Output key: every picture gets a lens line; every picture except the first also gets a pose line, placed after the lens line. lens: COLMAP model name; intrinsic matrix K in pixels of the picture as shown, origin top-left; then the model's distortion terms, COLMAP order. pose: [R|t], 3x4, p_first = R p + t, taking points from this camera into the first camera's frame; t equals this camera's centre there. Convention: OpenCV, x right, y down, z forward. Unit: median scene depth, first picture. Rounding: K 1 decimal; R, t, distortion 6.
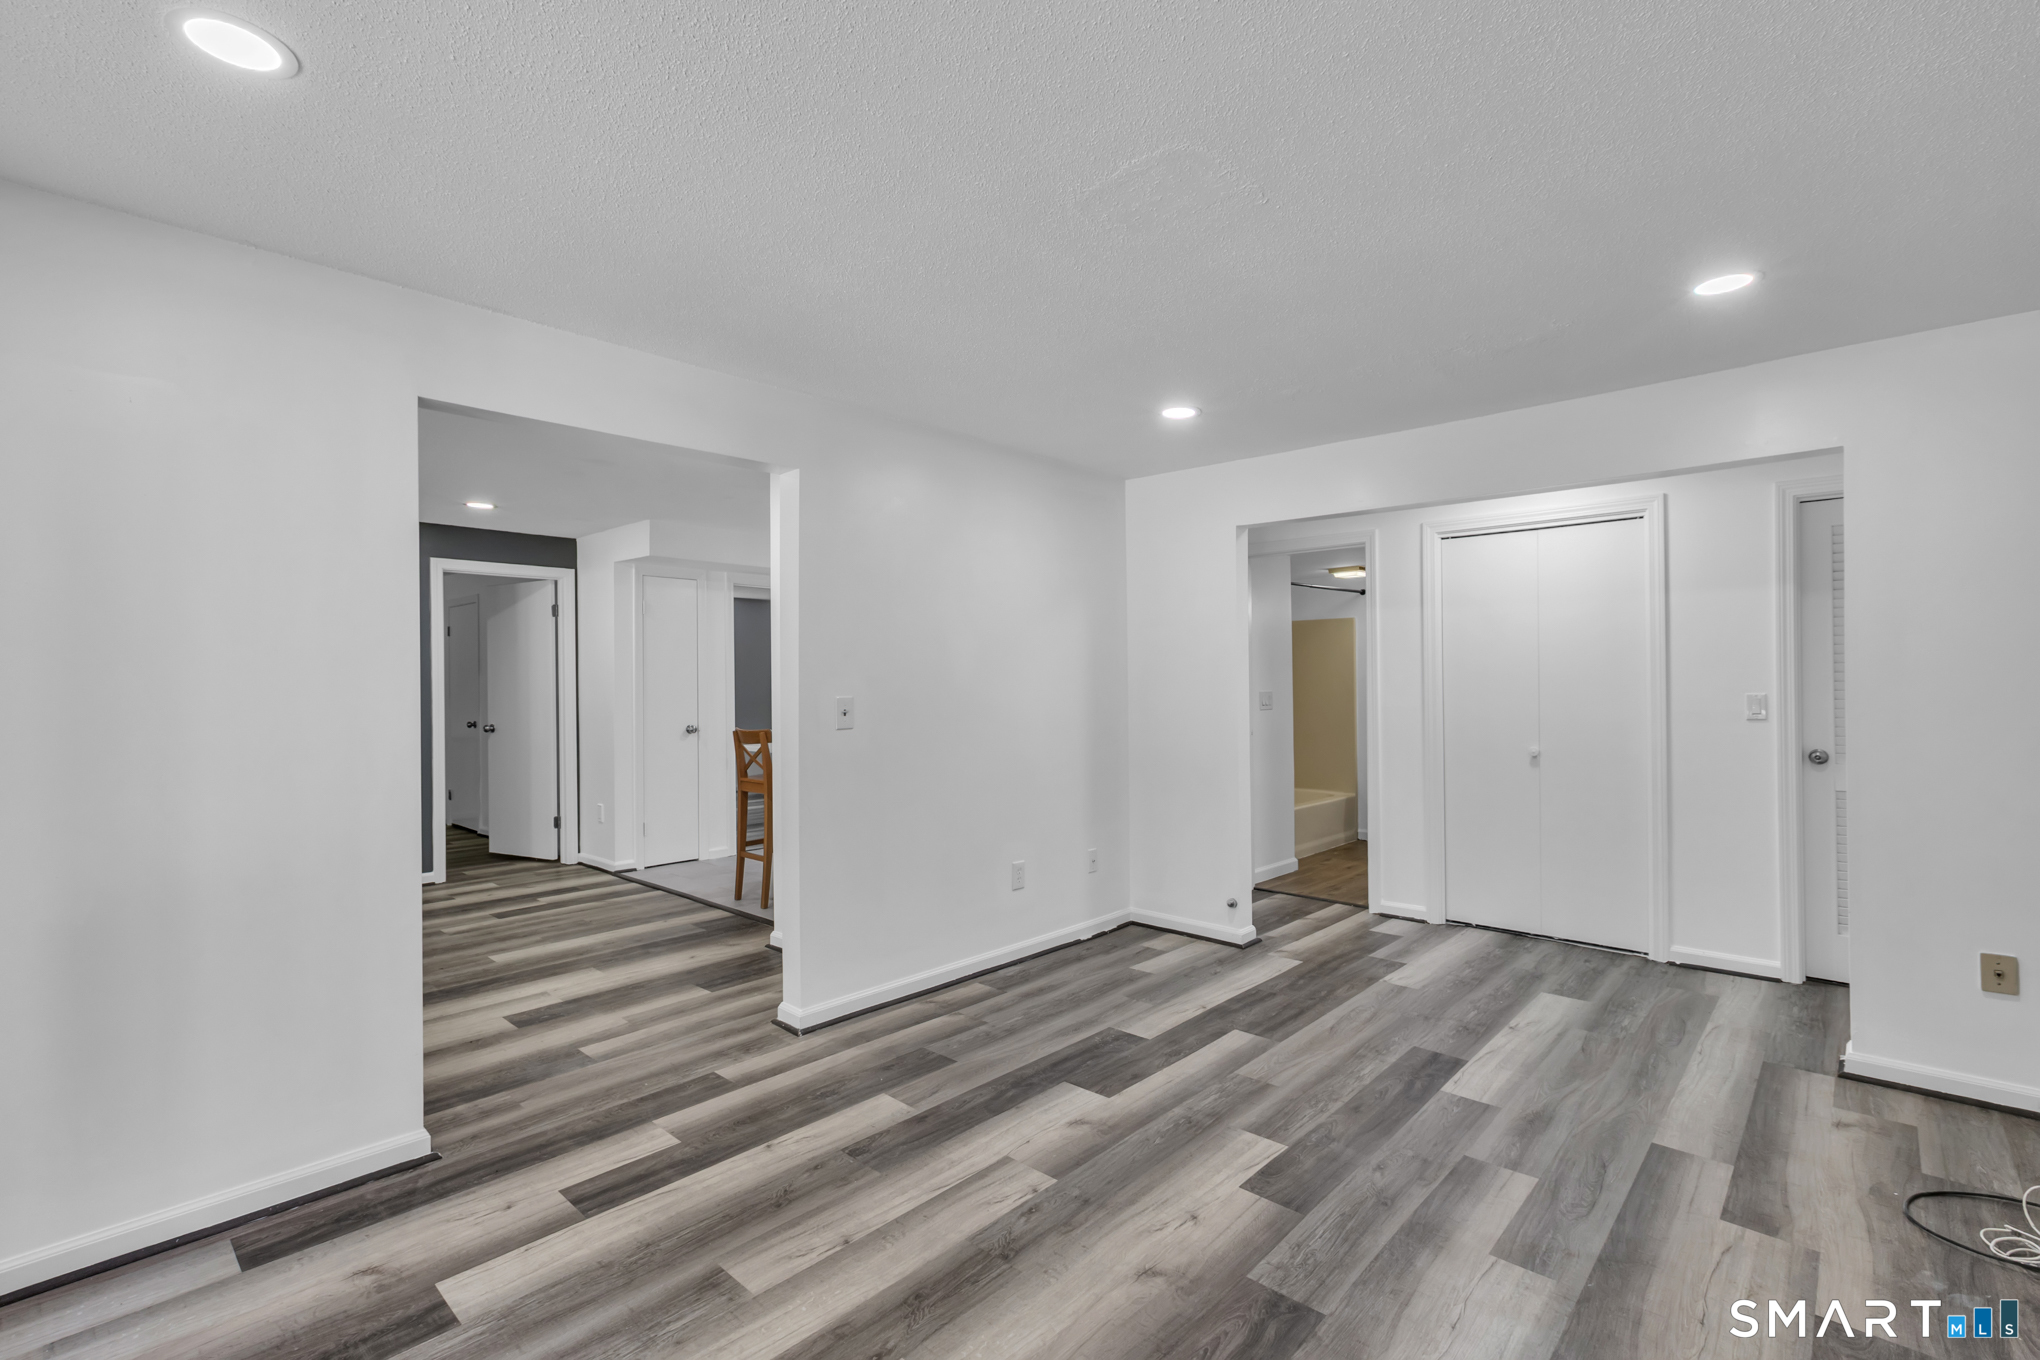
lens RADIAL K [[913.2, 0, 1018.1], [0, 913.2, 679.9], [0, 0, 1]] dist [0.001717, -0.000881]
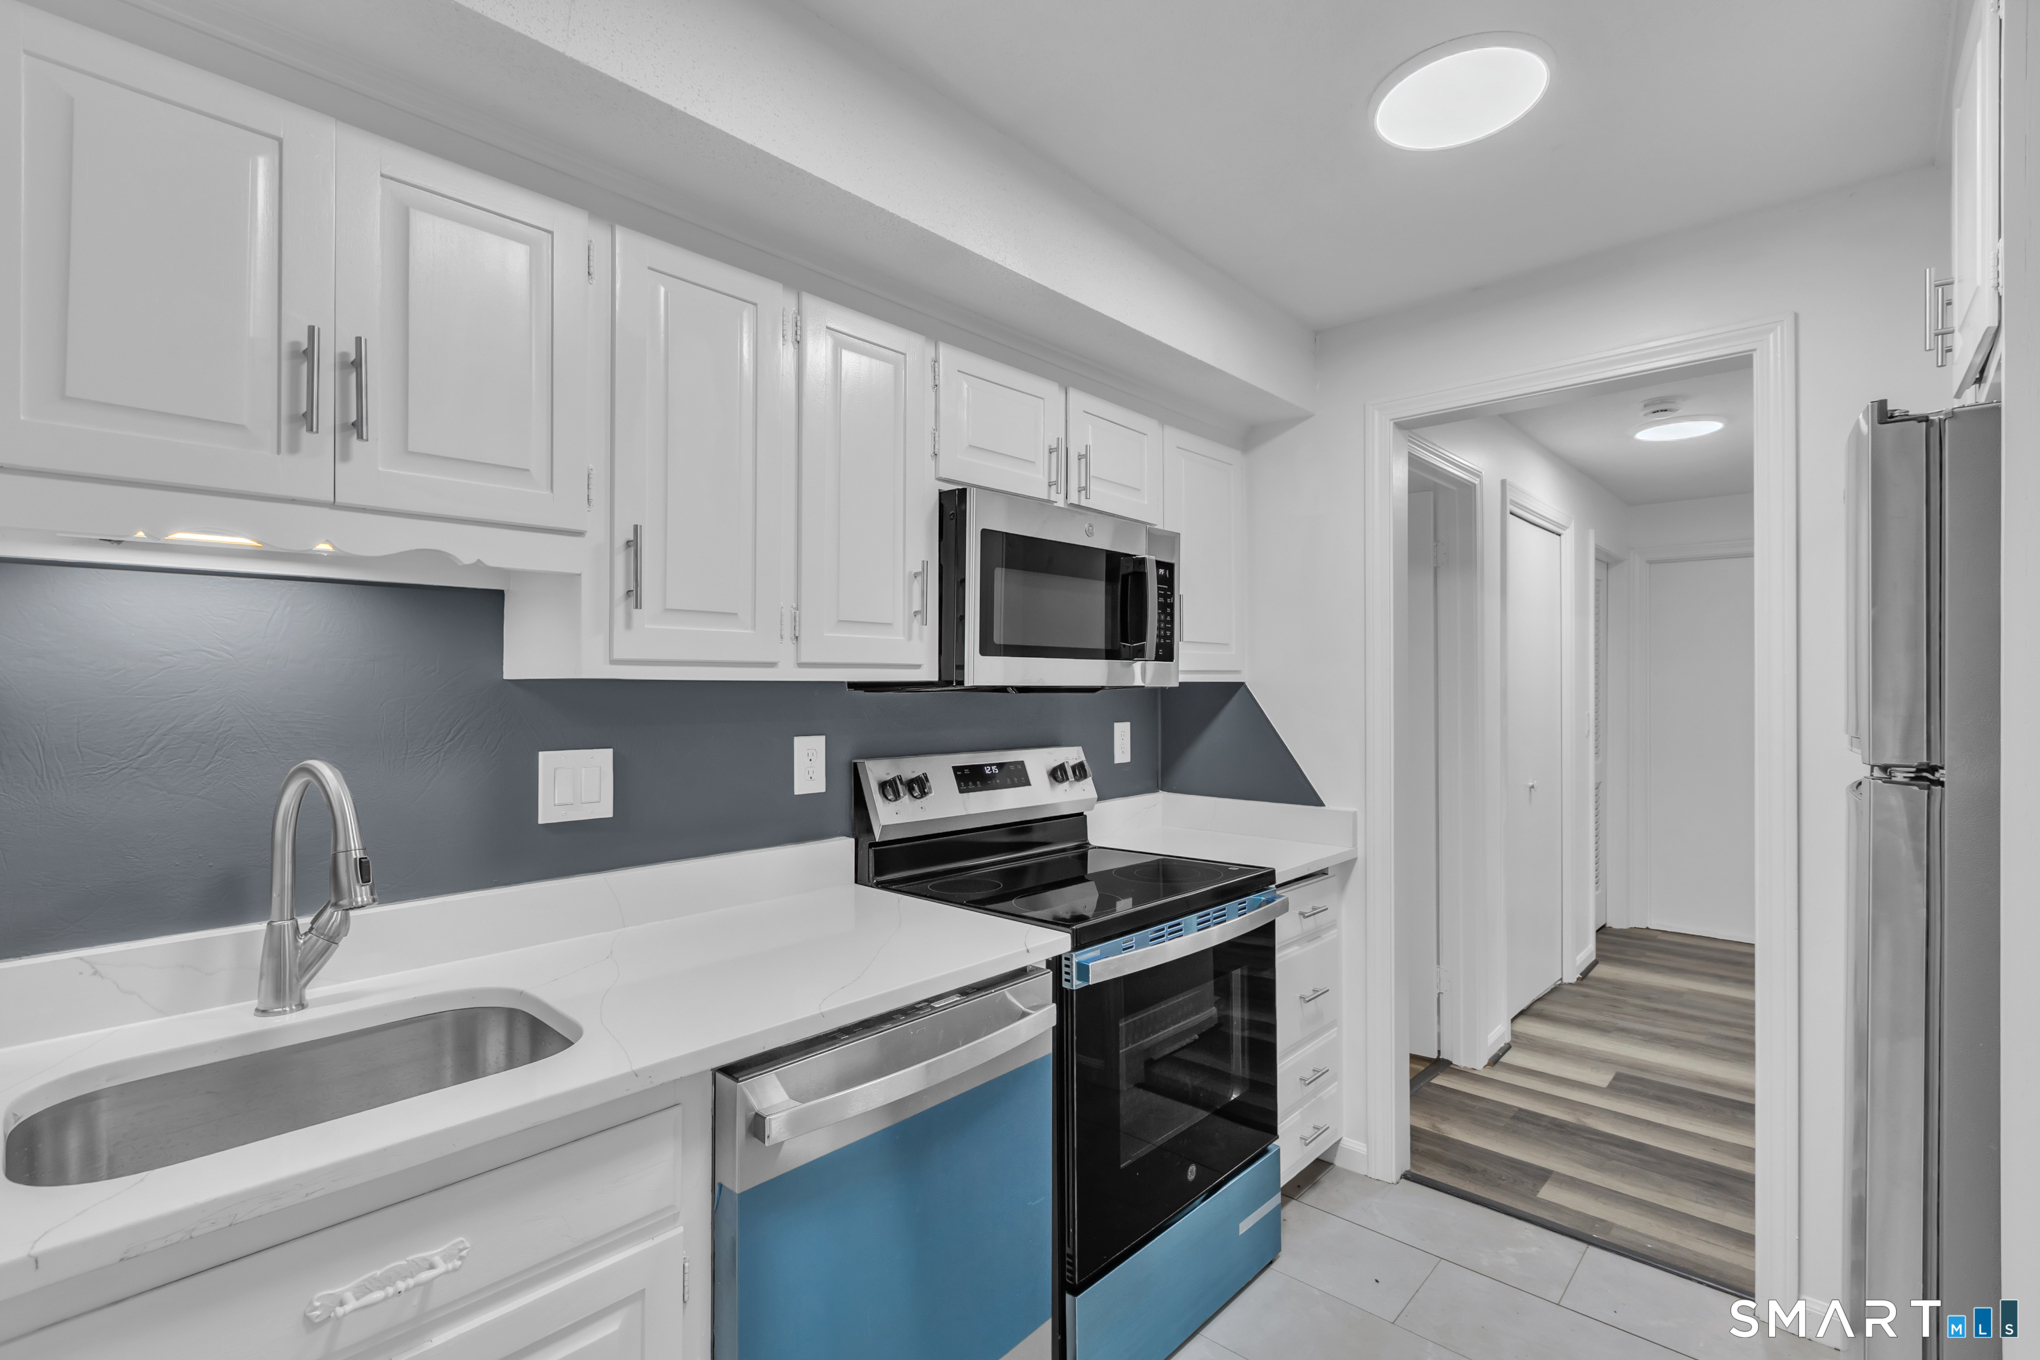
lens RADIAL K [[913.2, 0, 1014.6], [0, 913.2, 672.0], [0, 0, 1]] dist [0.001717, -0.000881]
pose [[0.013519, 0.026791, 0.999550, -0.416410], [-0.002590, 0.999639, -0.026758, -0.004799], [-0.999905, -0.002227, 0.013584, 2.094969]]
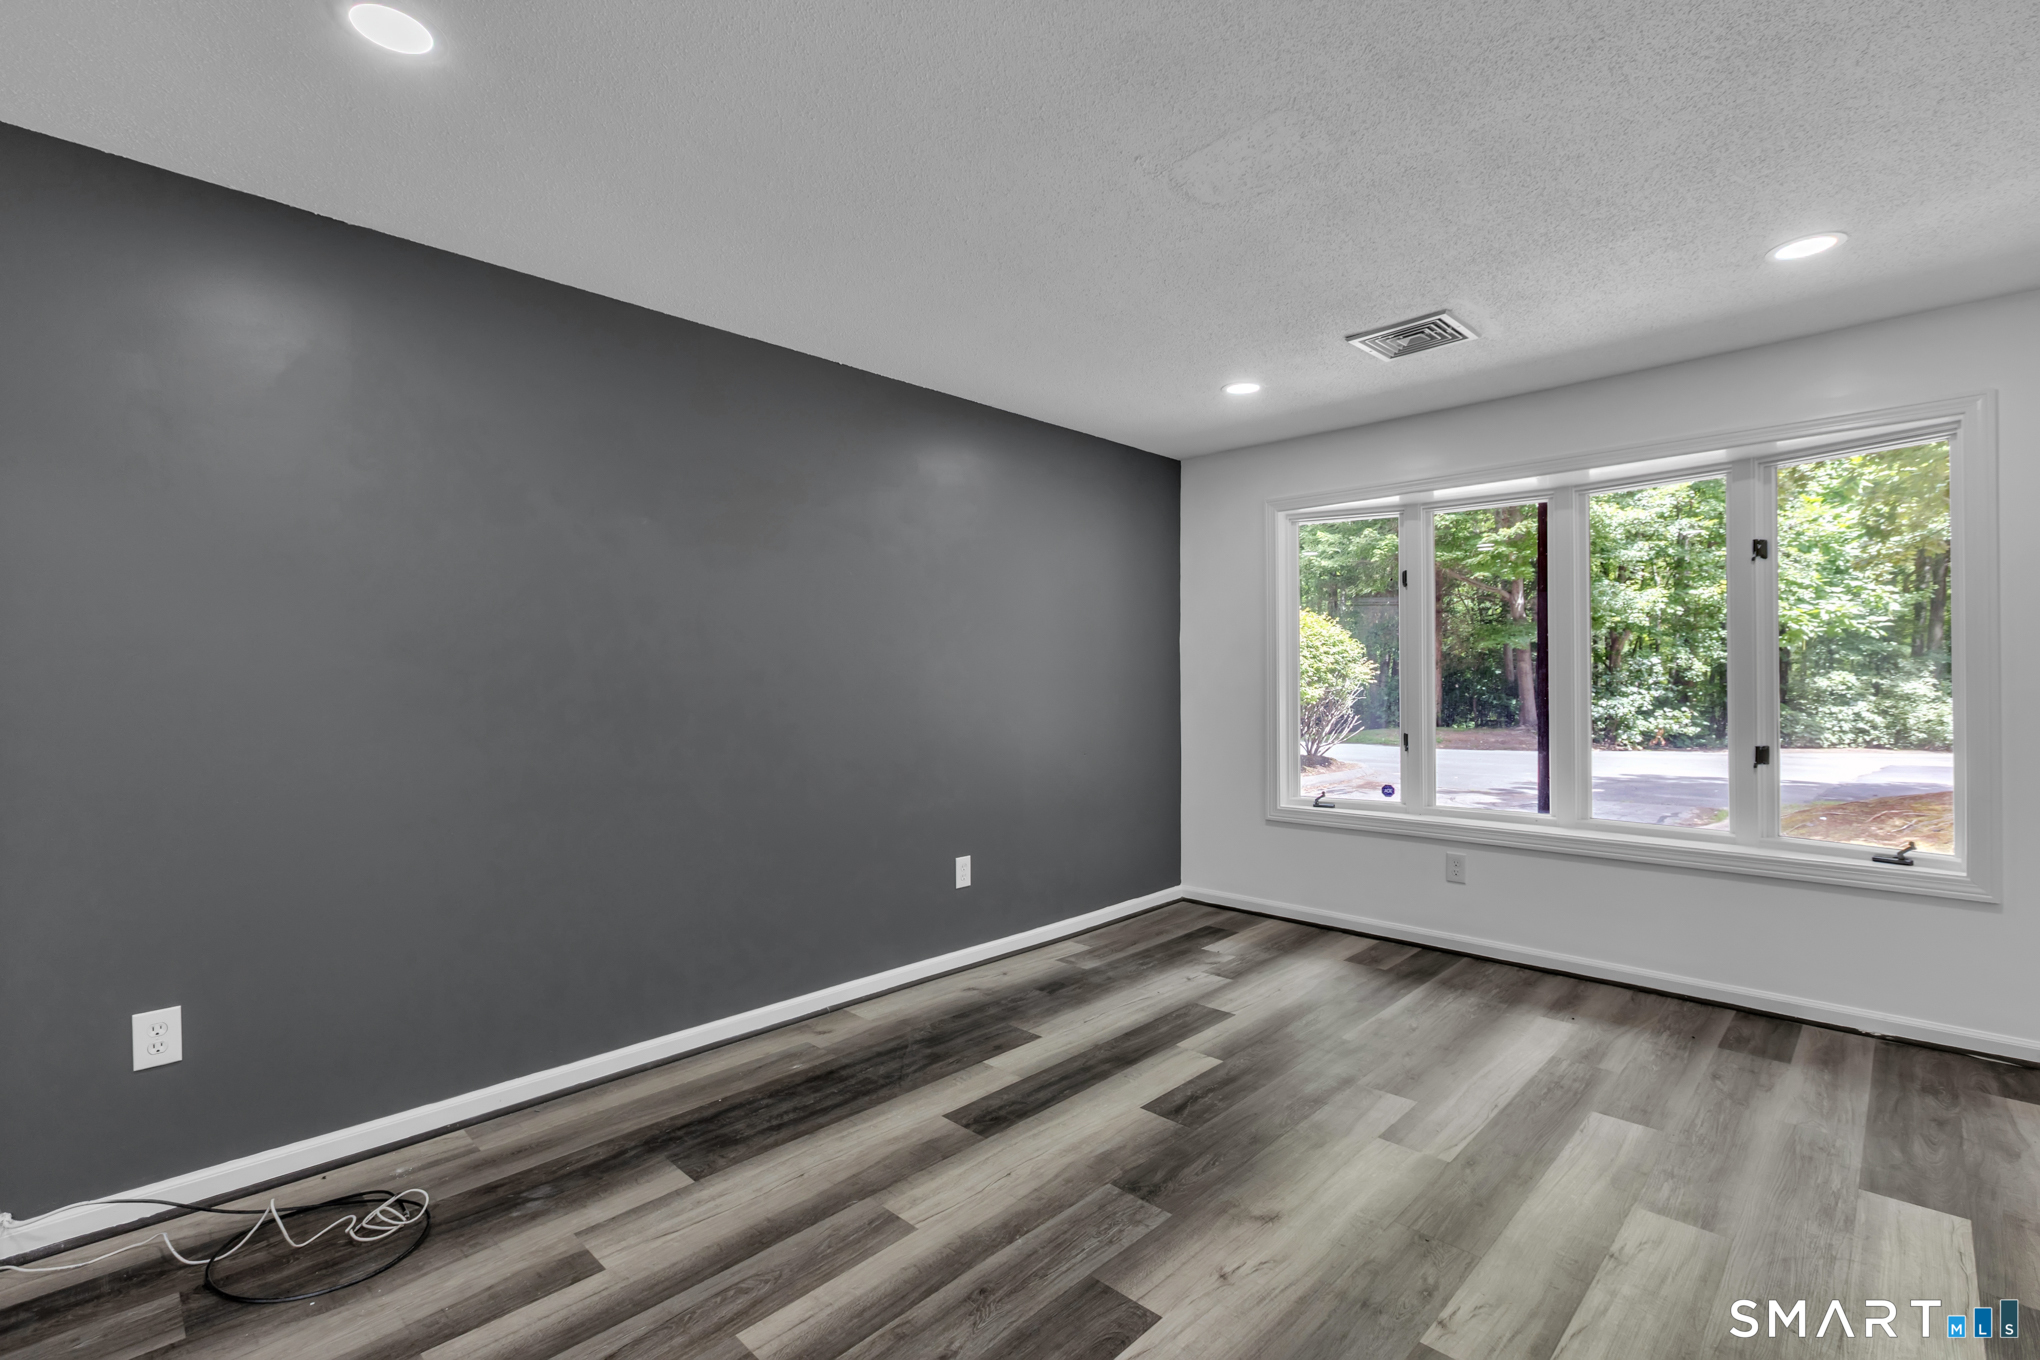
lens RADIAL K [[913.2, 0, 1020.3], [0, 913.2, 675.5], [0, 0, 1]] dist [0.001717, -0.000881]
pose [[-0.999581, 0.010301, 0.027044, 0.239359], [0.010132, 0.999928, -0.006377, 0.029353], [-0.027107, -0.006101, -0.999614, 1.261721]]
